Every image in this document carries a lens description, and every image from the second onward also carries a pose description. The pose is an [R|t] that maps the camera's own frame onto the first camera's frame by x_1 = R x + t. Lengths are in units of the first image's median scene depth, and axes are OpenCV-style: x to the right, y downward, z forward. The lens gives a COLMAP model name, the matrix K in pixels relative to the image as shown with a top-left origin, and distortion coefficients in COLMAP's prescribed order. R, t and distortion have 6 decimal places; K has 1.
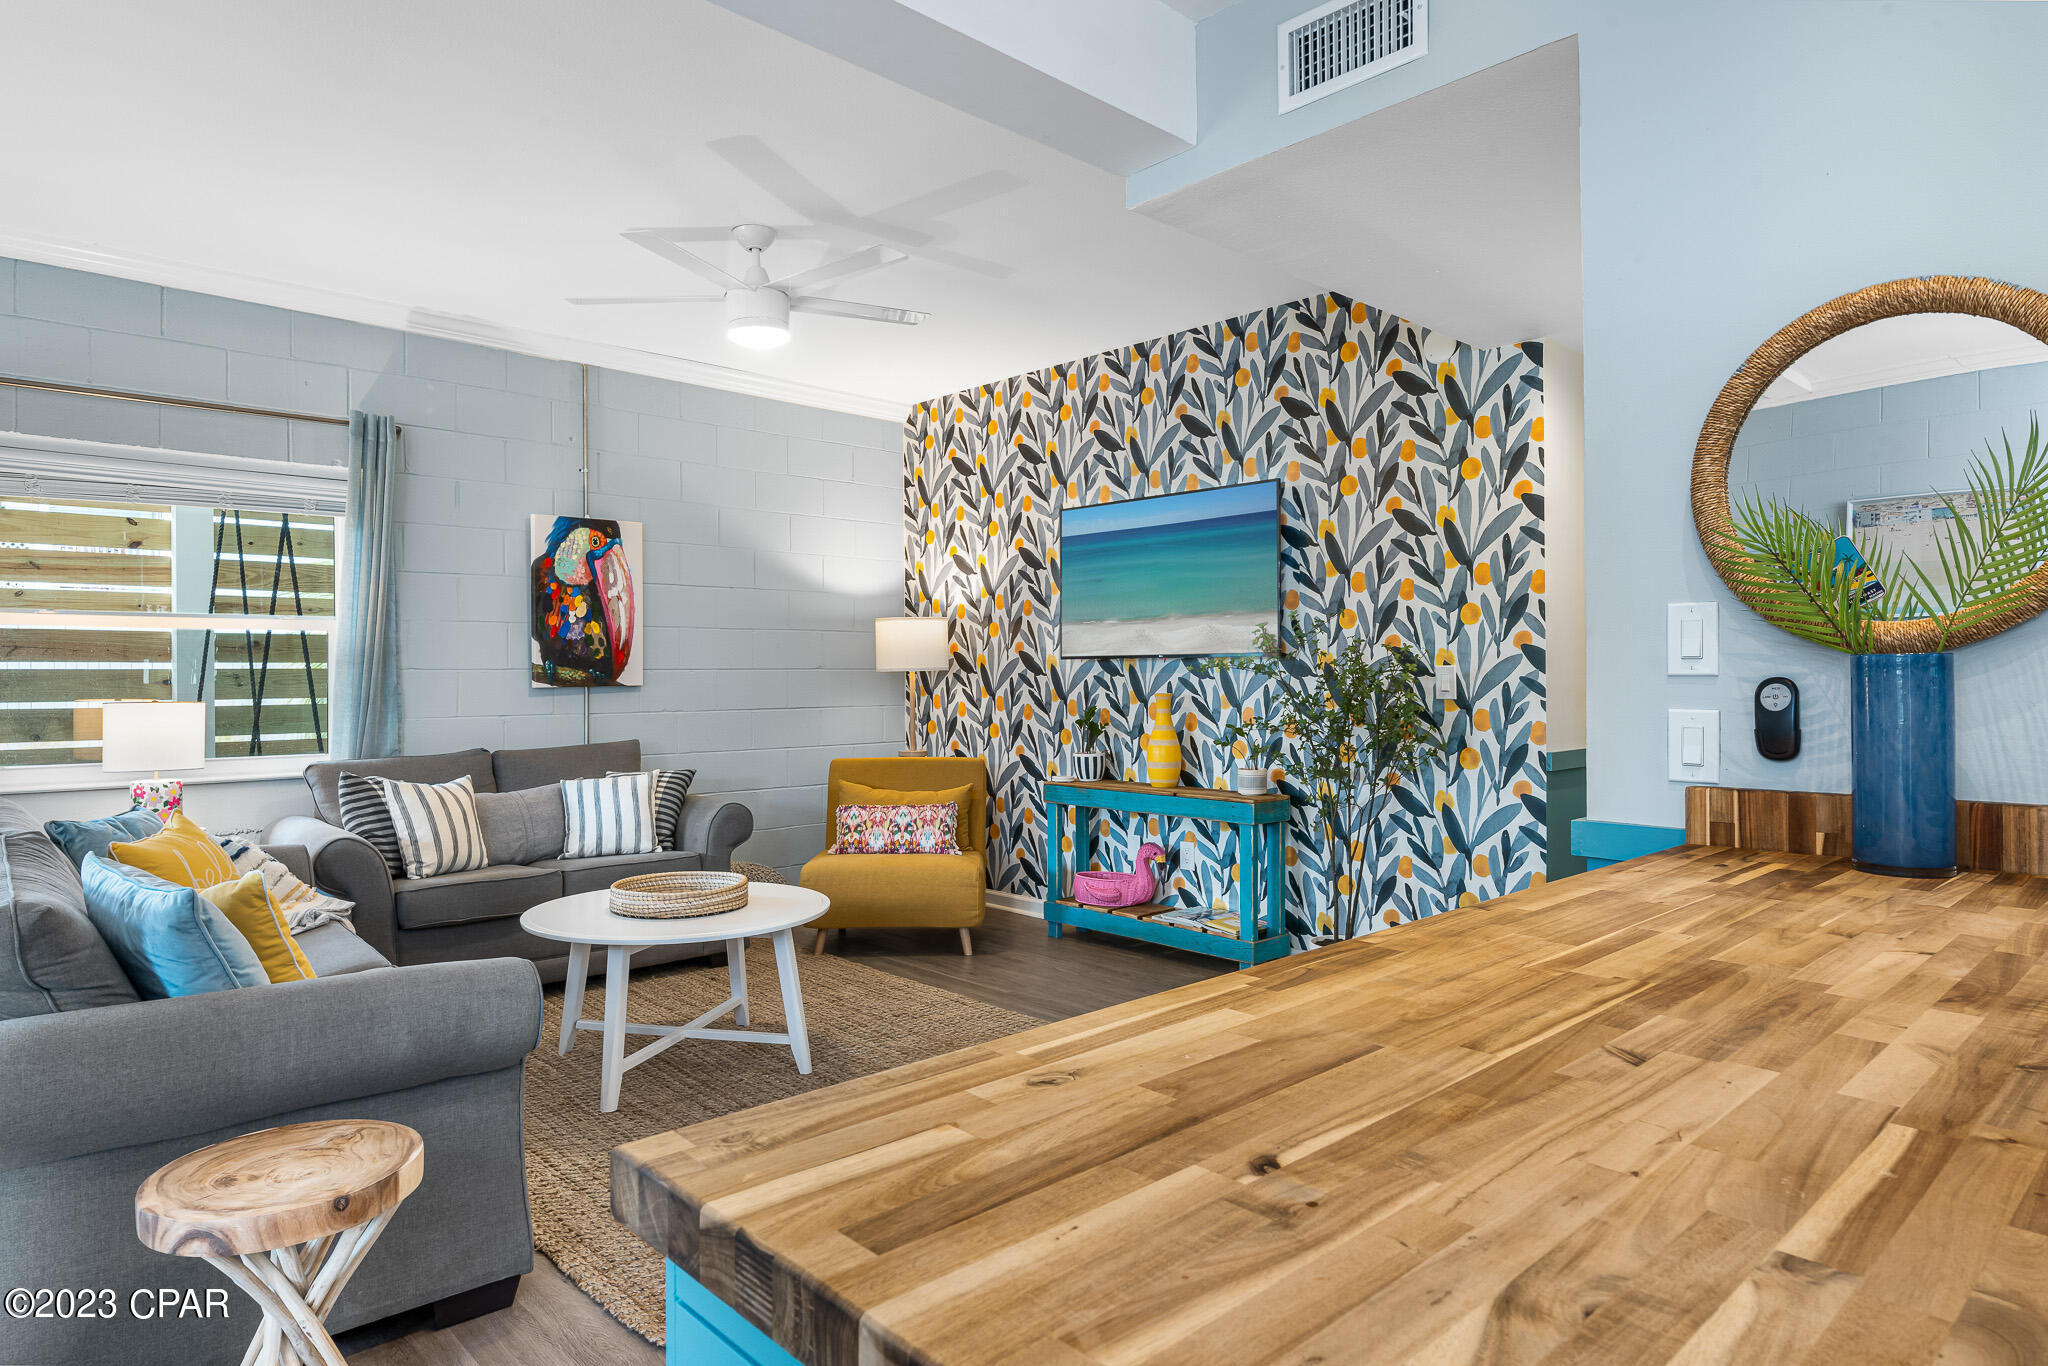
lens RADIAL K [[1186.0, 0, 1025.1], [0, 1186.0, 680.1], [0, 0, 1]] dist [-0.009086, 0.010914]
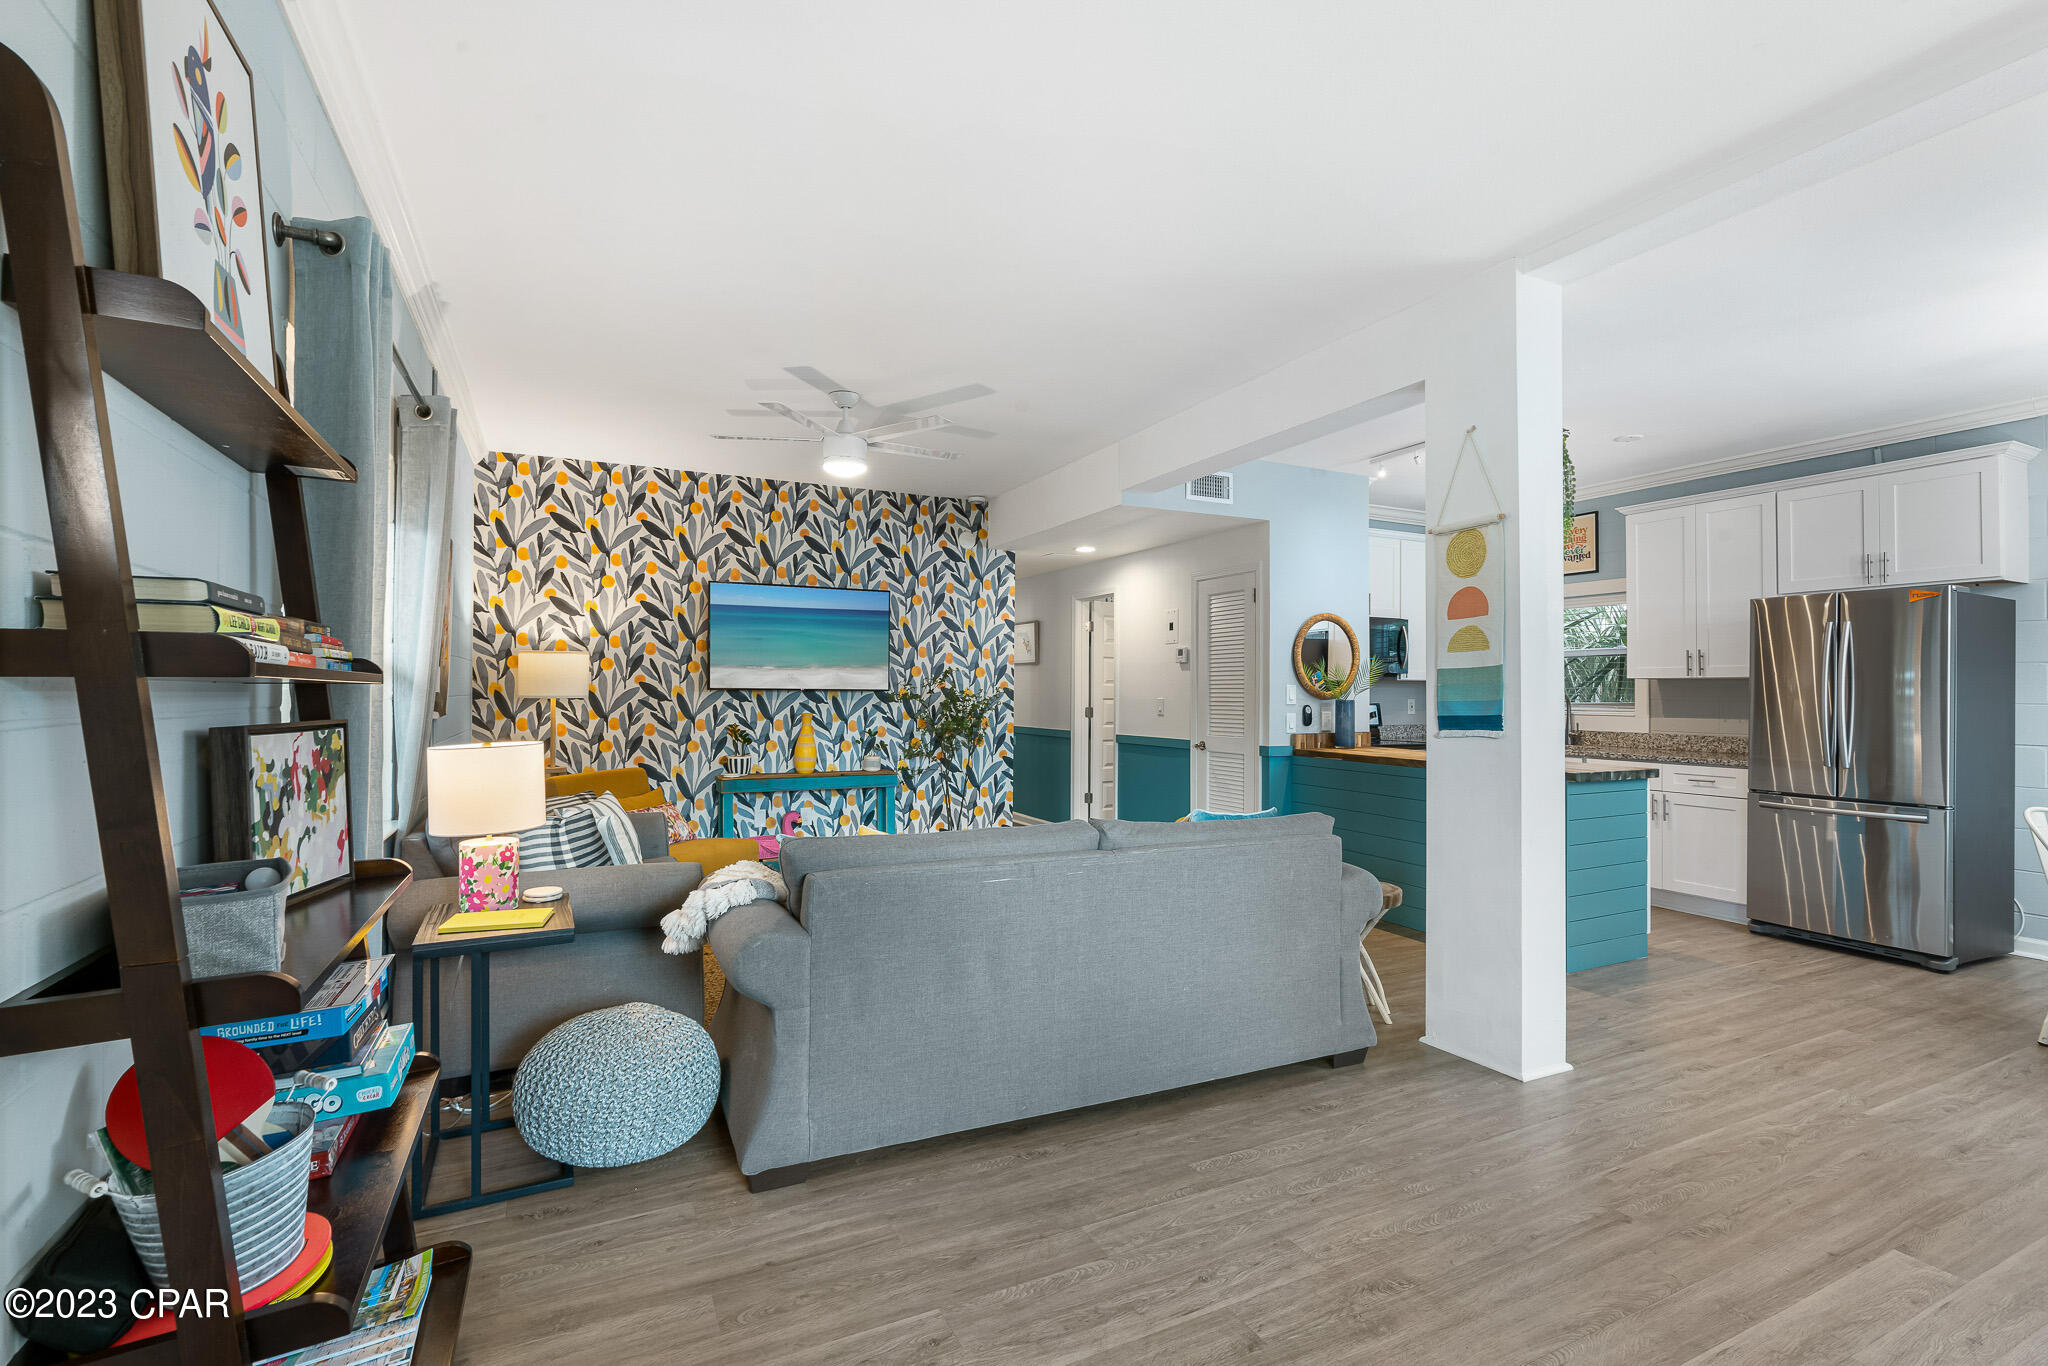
lens RADIAL K [[932.2, 0, 1024.3], [0, 932.2, 681.3], [0, 0, 1]] dist [-0.018685, 0.007825]
pose [[0.292738, 0.015384, 0.956069, -0.987115], [-0.001229, 0.999876, -0.015713, -0.011998], [-0.956192, 0.003425, 0.292720, 0.372569]]
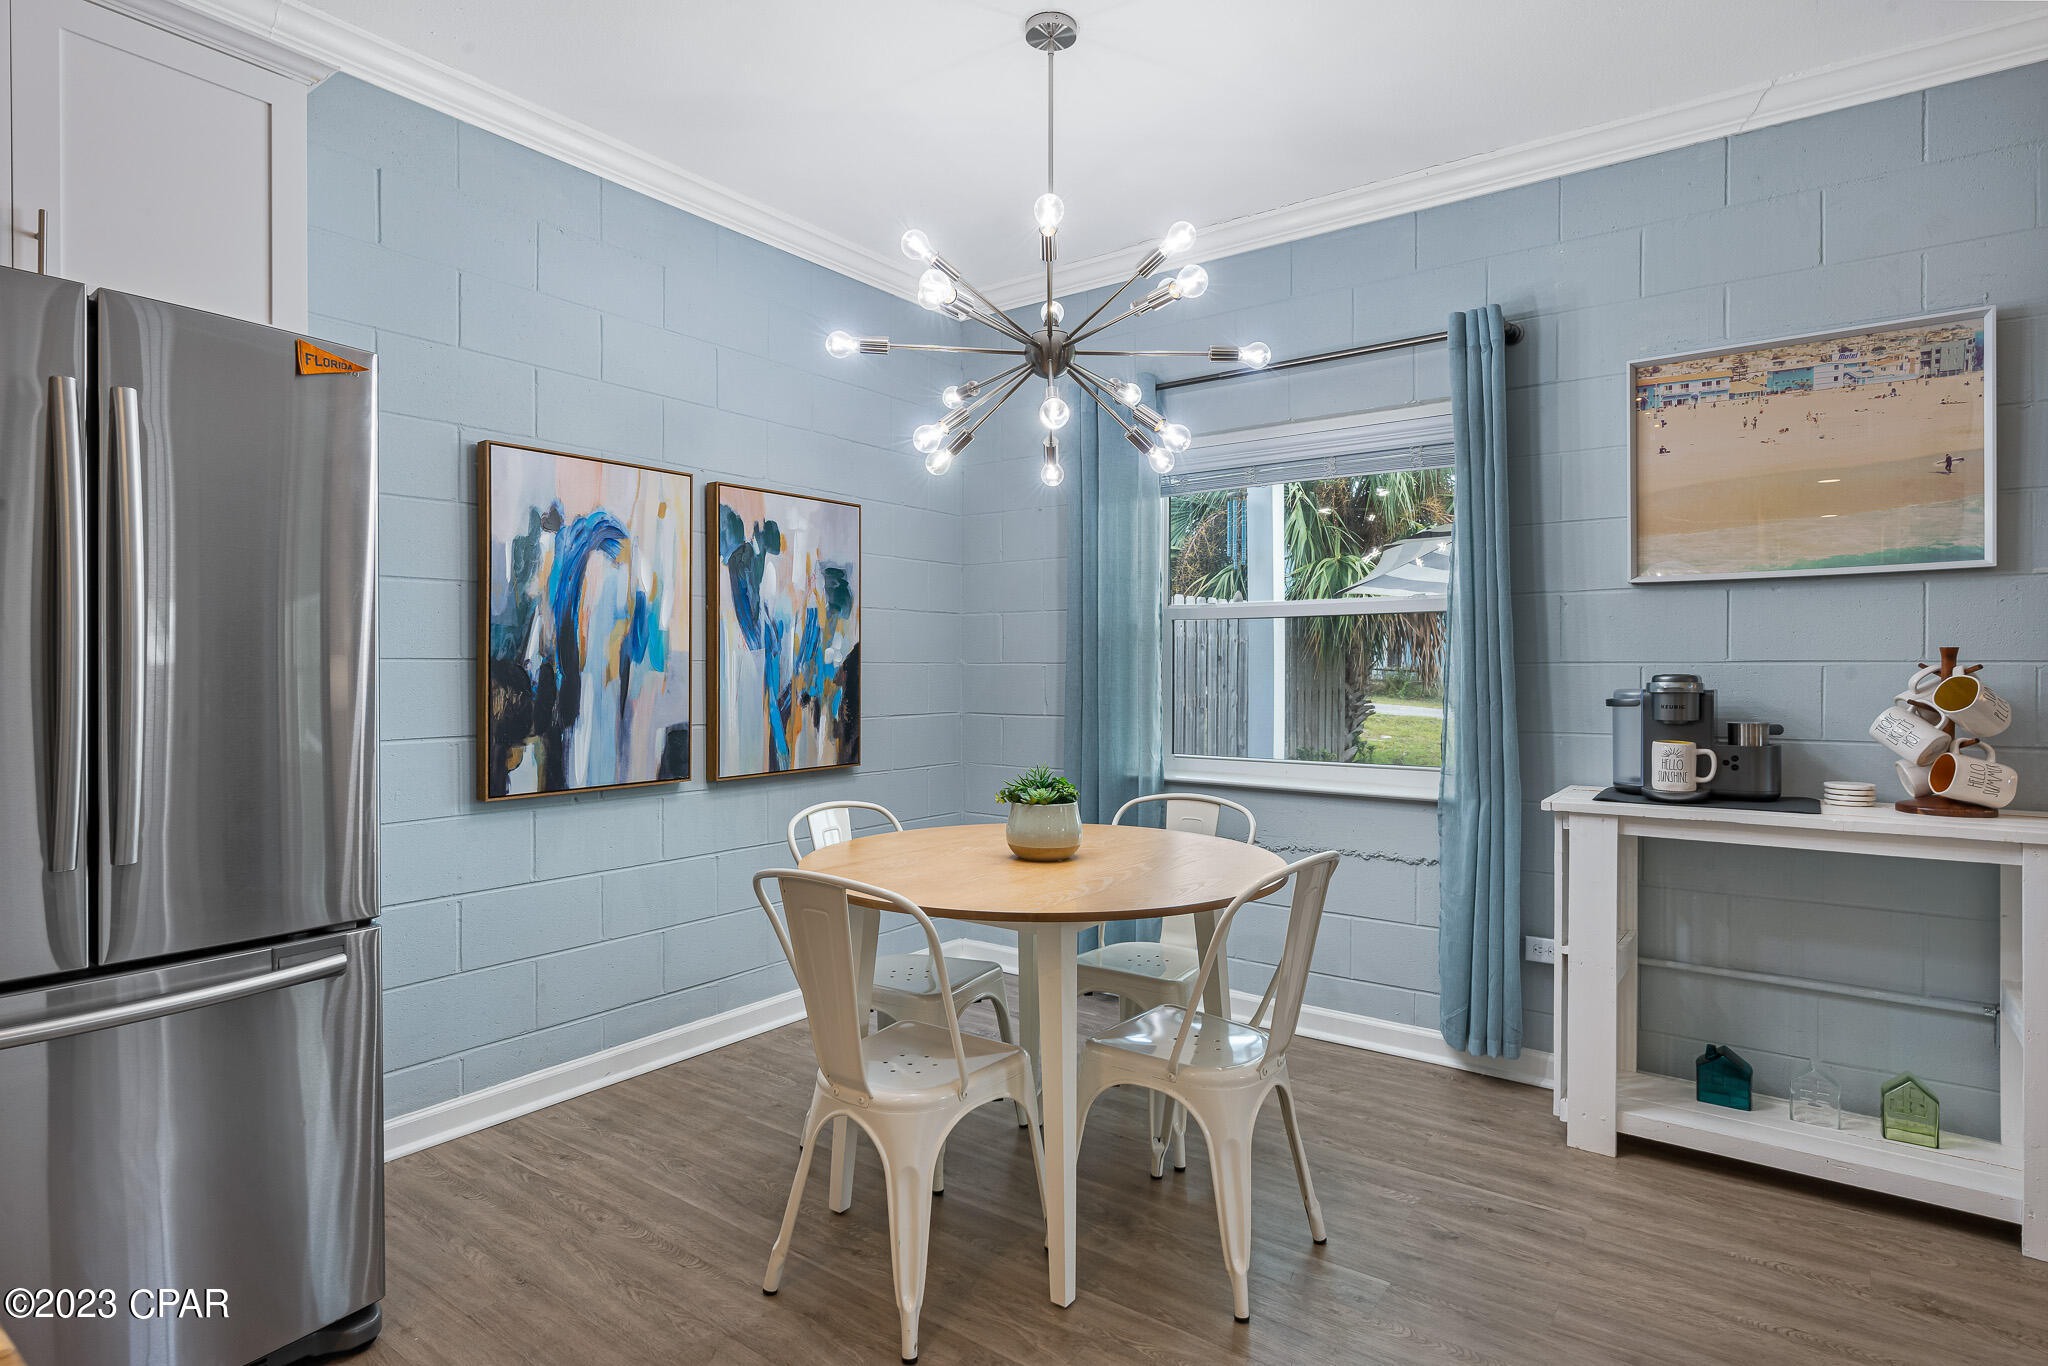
lens RADIAL K [[1072.8, 0, 1021.4], [0, 1072.8, 668.6], [0, 0, 1]] dist [-0.003299, 0.000047]
pose [[-0.983674, 0.002925, -0.179938, -0.103675], [0.001788, 0.999977, 0.006478, -0.002895], [0.179953, 0.006051, -0.983657, 0.235345]]
